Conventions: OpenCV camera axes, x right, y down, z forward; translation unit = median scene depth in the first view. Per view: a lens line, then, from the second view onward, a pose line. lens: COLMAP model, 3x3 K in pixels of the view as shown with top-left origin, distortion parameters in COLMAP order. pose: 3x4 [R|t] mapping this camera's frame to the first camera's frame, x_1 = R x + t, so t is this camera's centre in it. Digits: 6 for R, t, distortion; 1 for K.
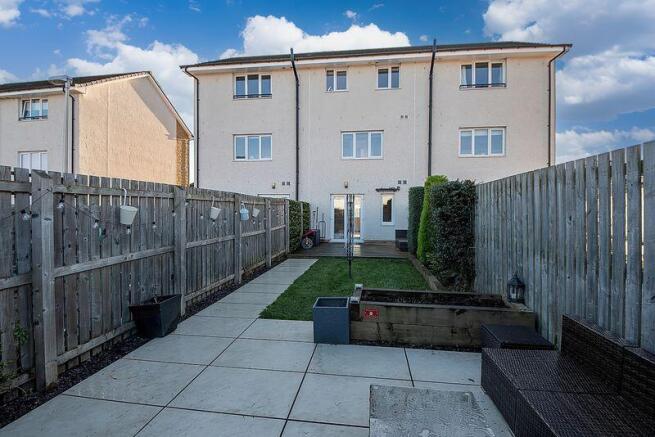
lens RADIAL K [[298.0, 0, 328.3], [0, 298.0, 219.9], [0, 0, 1]] dist [-0.018572, -0.009610]
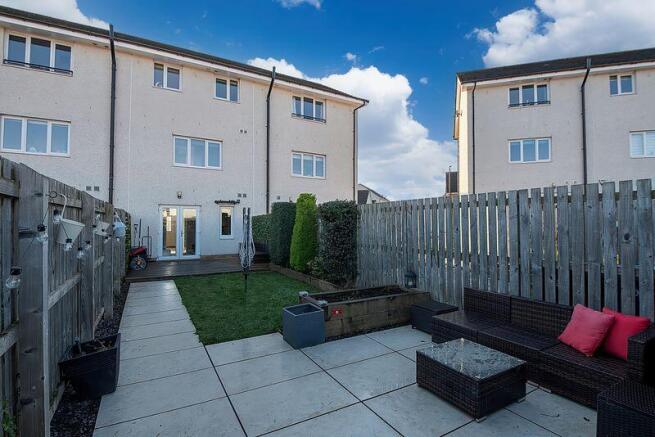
lens RADIAL K [[298.0, 0, 334.0], [0, 298.0, 222.5], [0, 0, 1]] dist [-0.018572, -0.009610]
pose [[0.795816, 0.006472, 0.605503, -0.112350], [0.015268, 0.999411, -0.030749, -0.000120], [-0.605345, 0.033716, 0.795249, 0.013026]]
